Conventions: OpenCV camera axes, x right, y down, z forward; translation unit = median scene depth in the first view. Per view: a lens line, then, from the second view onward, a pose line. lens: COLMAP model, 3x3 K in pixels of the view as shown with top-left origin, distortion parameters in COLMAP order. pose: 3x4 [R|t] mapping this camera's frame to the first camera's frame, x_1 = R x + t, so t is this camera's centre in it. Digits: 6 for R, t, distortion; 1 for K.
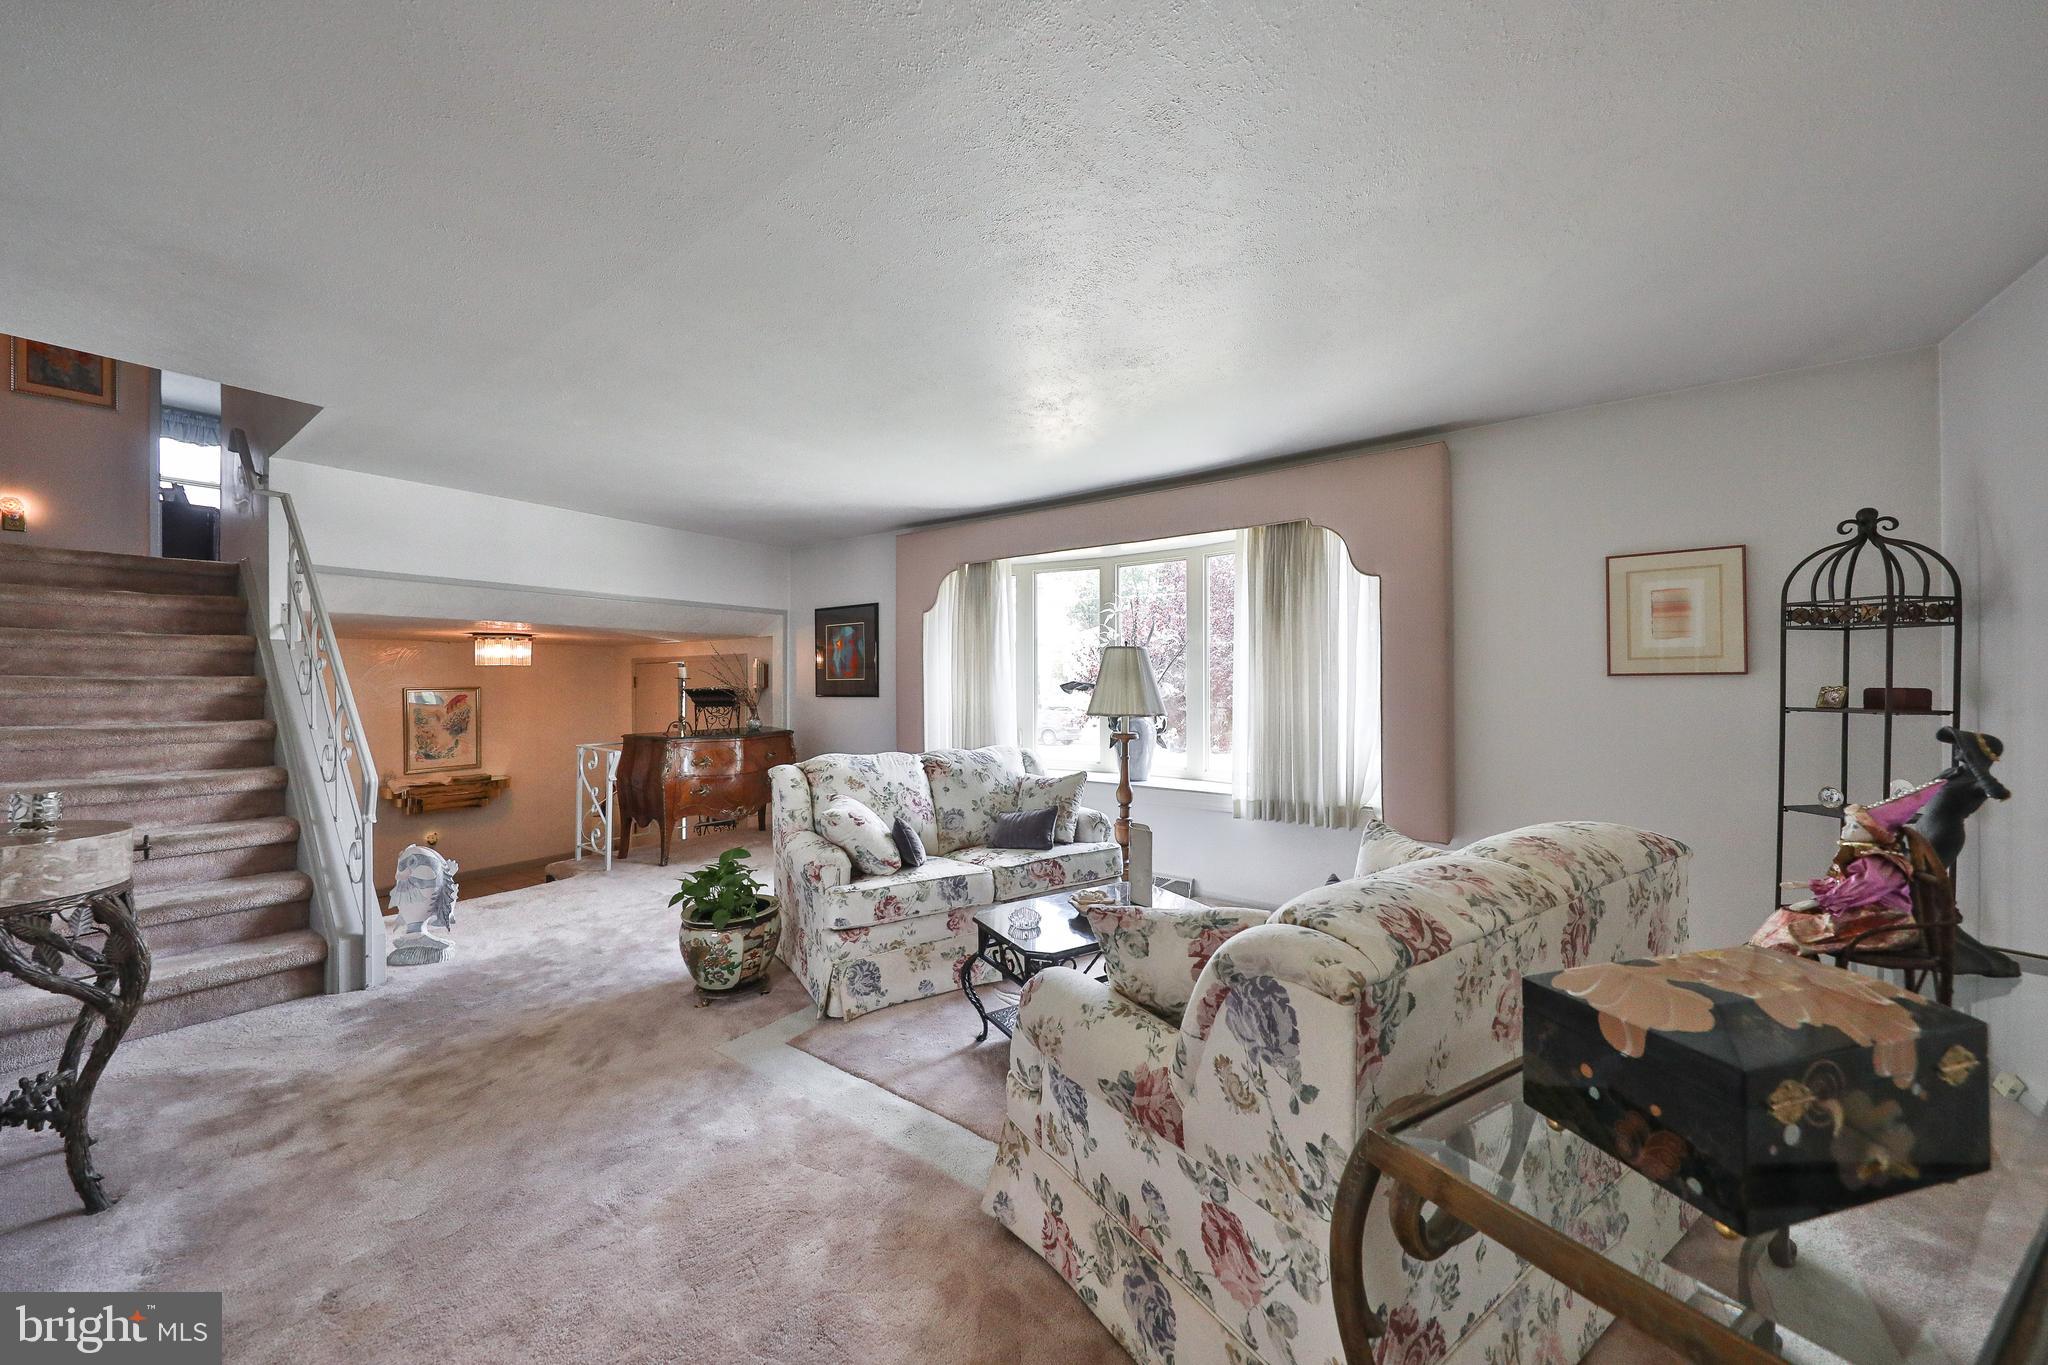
lens RADIAL K [[745.0, 0, 1008.2], [0, 745.0, 682.2], [0, 0, 1]] dist [0.005244, -0.004467]
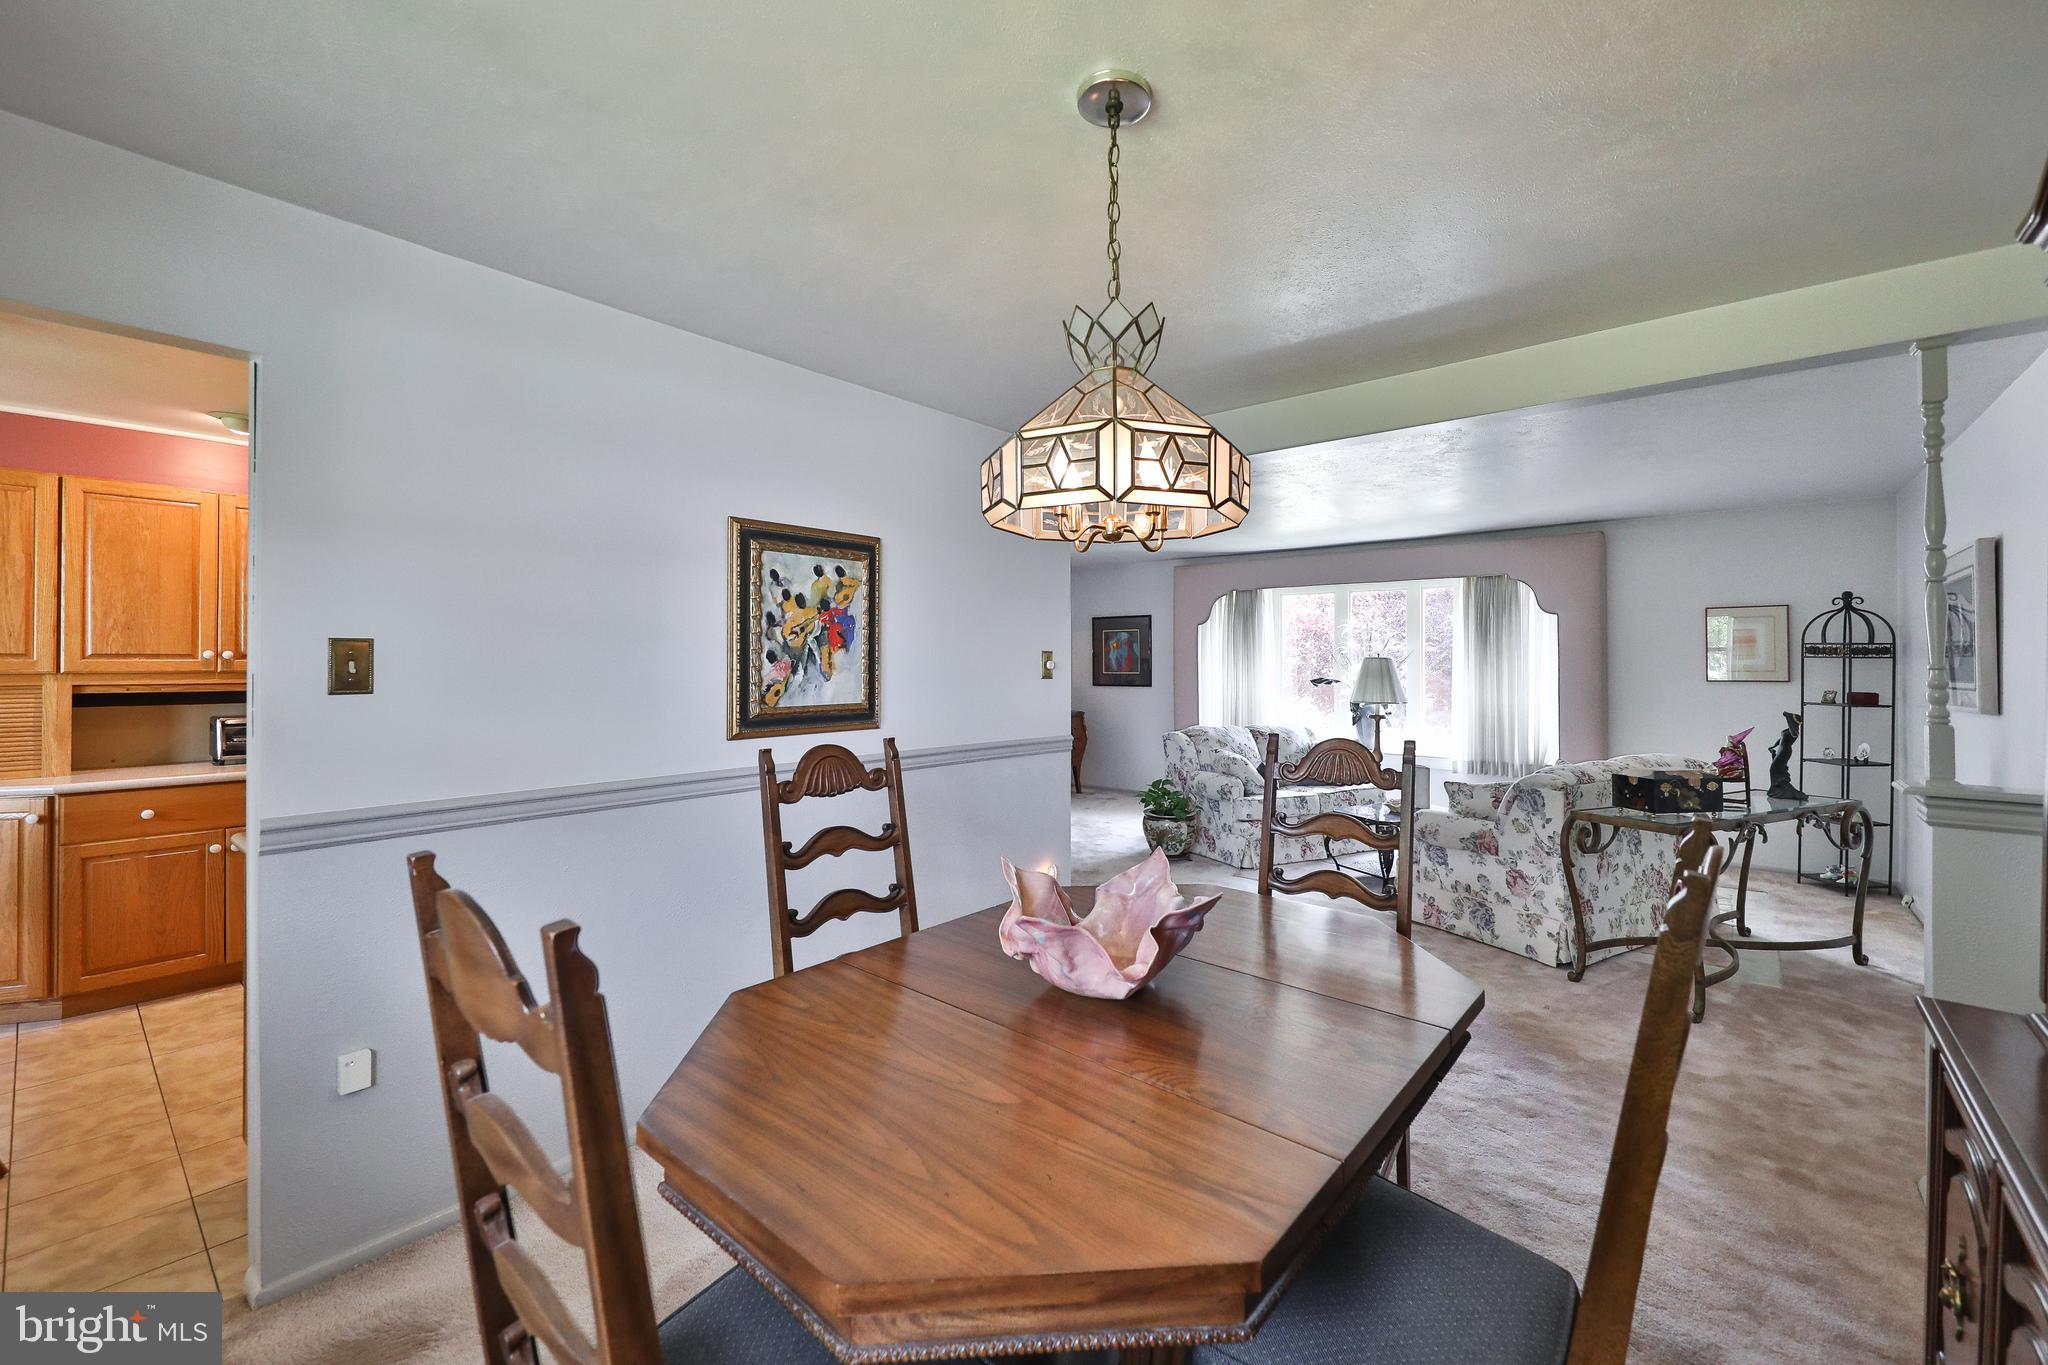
lens RADIAL K [[844.2, 0, 1025.1], [0, 844.2, 655.0], [0, 0, 1]] dist [0.007175, -0.000909]
pose [[0.996760, 0.003320, -0.080368, -0.576900], [-0.003926, 0.999965, -0.007387, -0.050424], [0.080340, 0.007679, 0.996738, -1.049024]]
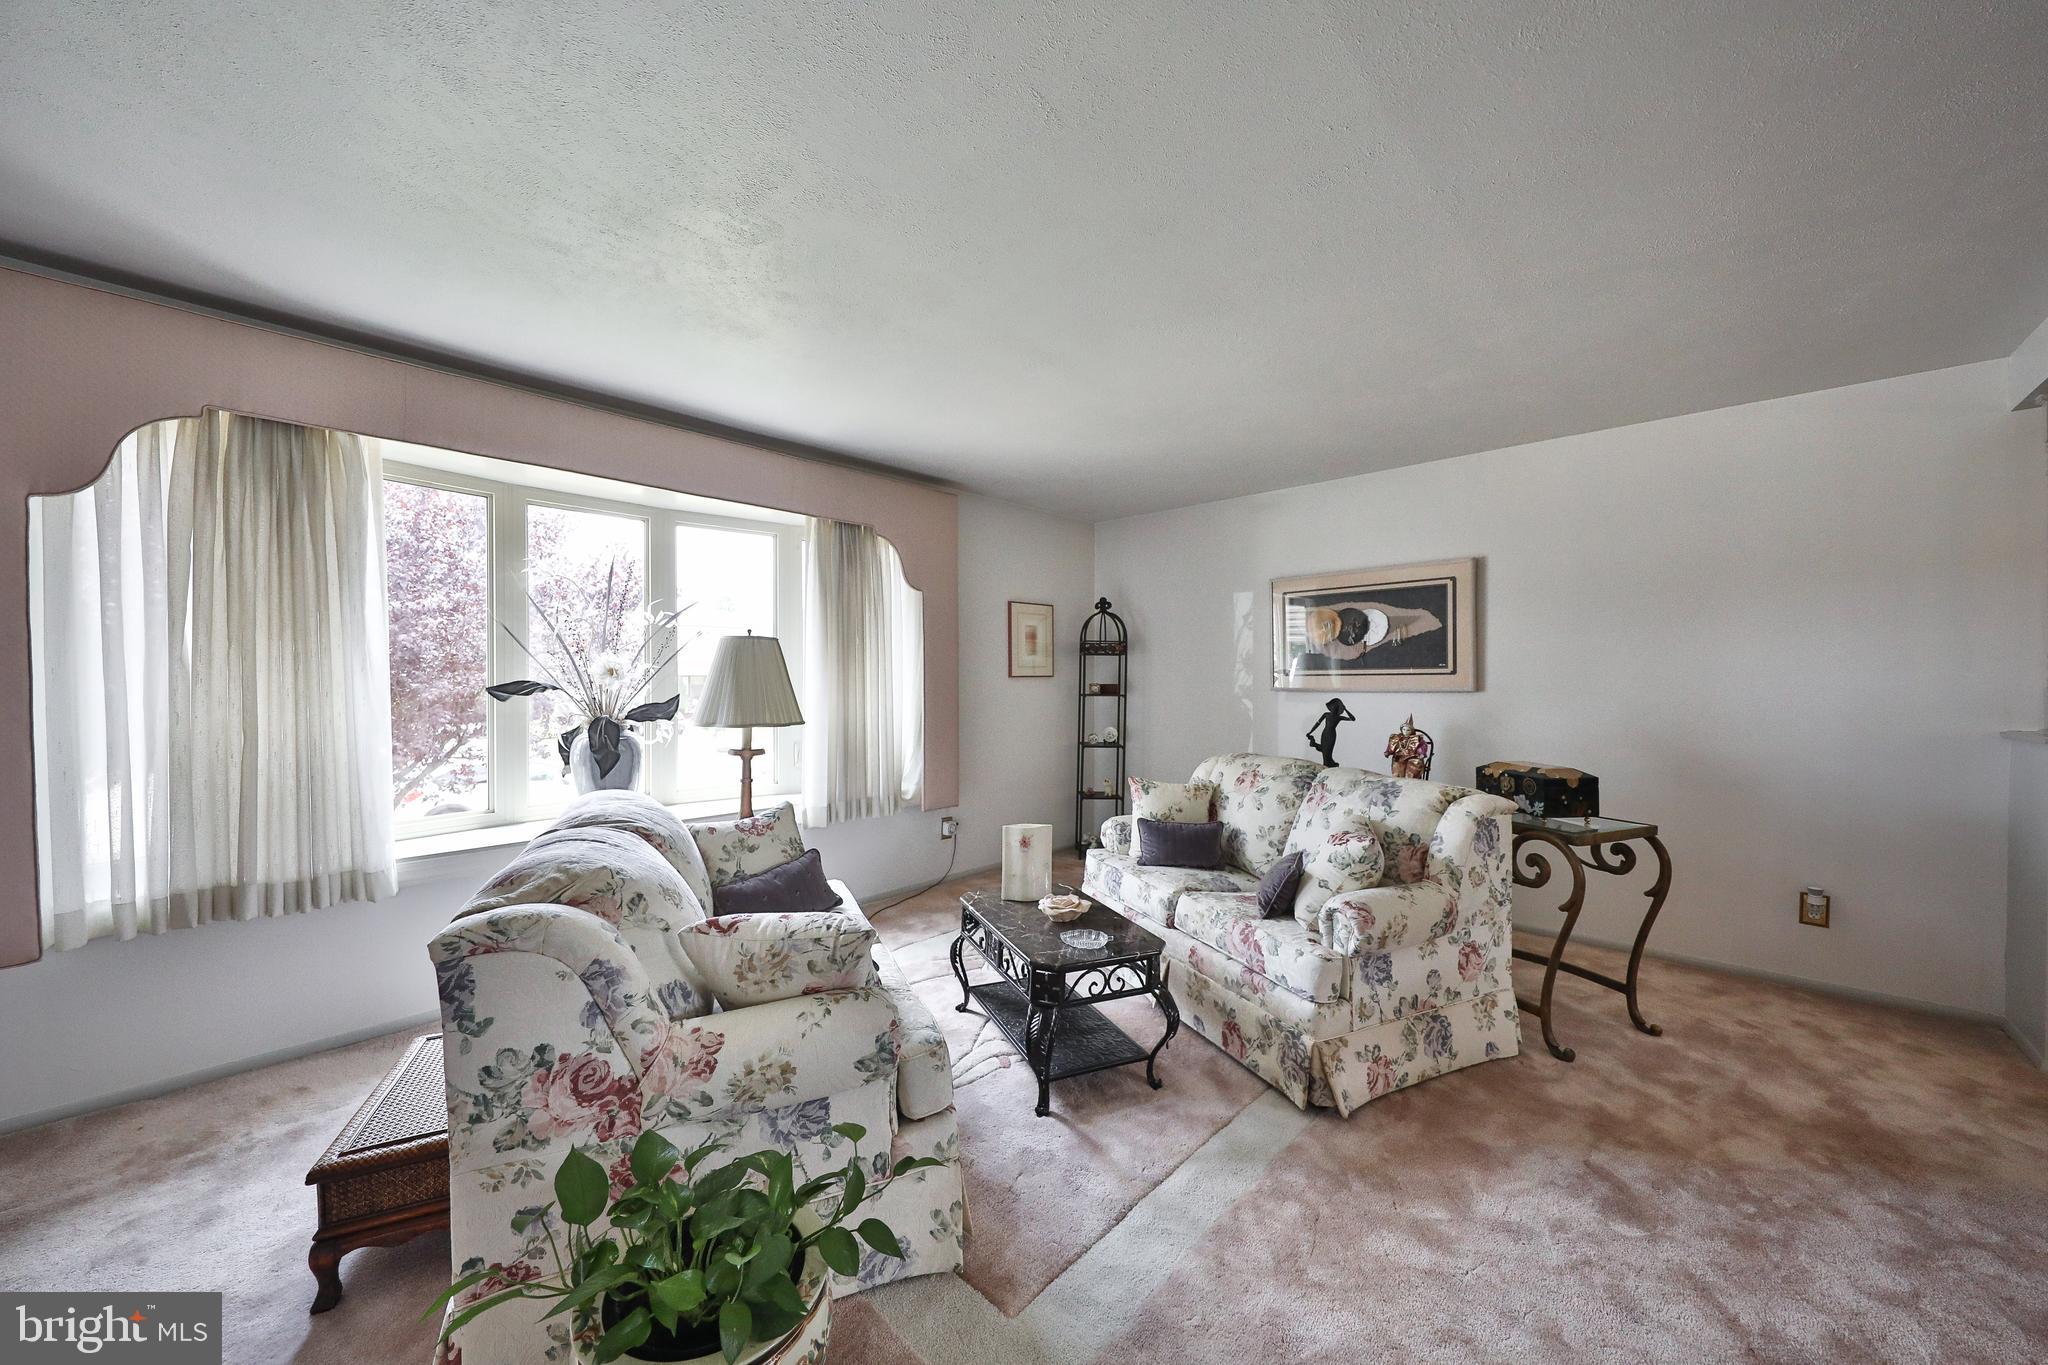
lens RADIAL K [[745.0, 0, 1029.1], [0, 745.0, 684.6], [0, 0, 1]] dist [0.005244, -0.004467]
pose [[0.102266, -0.009550, 0.994711, -0.762096], [-0.002958, 0.999947, 0.009905, -0.005708], [-0.994753, -0.003955, 0.102232, 0.819375]]
